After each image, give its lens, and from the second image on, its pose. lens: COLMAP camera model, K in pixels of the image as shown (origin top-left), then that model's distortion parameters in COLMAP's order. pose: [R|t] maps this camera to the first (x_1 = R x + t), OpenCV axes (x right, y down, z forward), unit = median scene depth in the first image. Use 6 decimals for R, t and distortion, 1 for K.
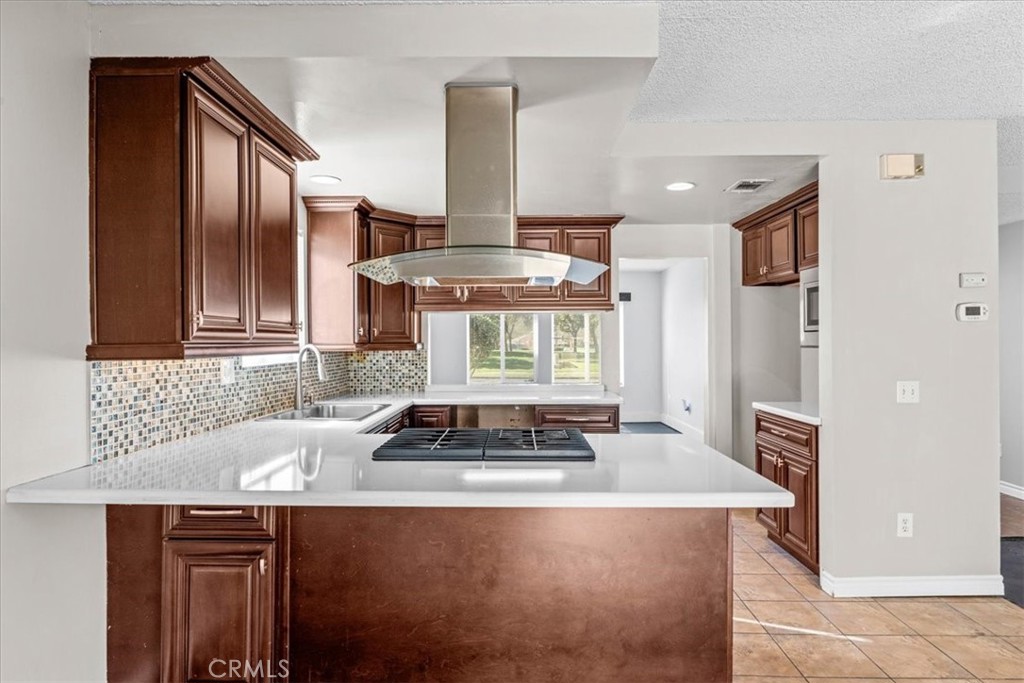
lens RADIAL K [[588.1, 0, 512.0], [0, 588.1, 341.5], [0, 0, 1]] dist [-0.000486, -0.000093]
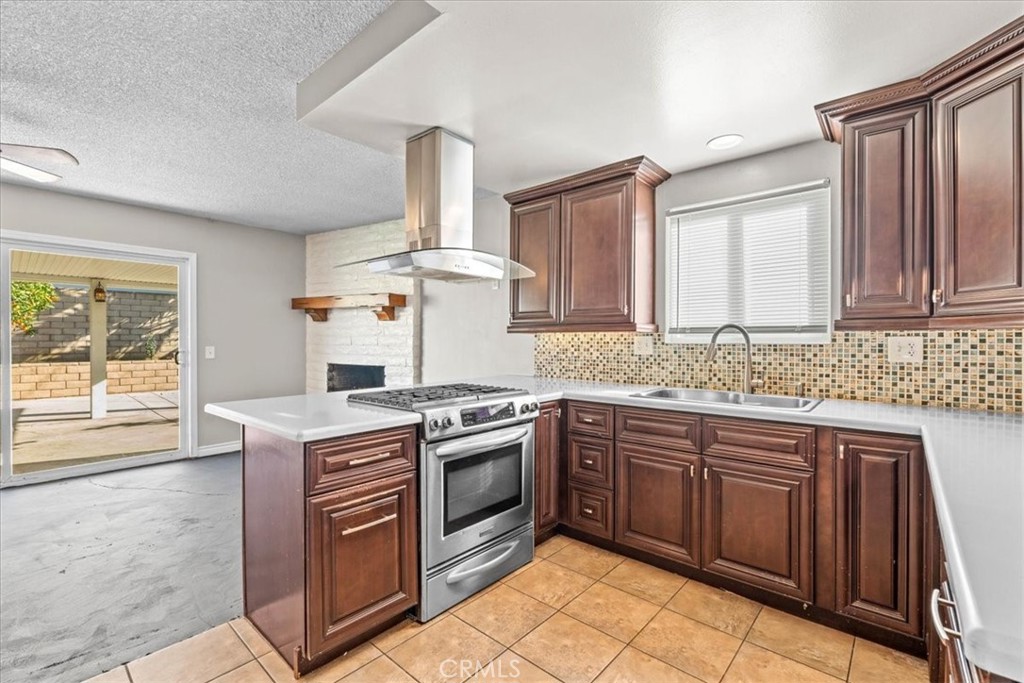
lens RADIAL K [[458.0, 0, 509.5], [0, 458.0, 341.8], [0, 0, 1]] dist [0.000776, 0.000367]
pose [[-0.652233, 0.003854, -0.758008, 0.523033], [-0.000087, 0.999987, 0.005159, 0.037220], [0.758018, 0.003431, -0.652224, 1.444735]]
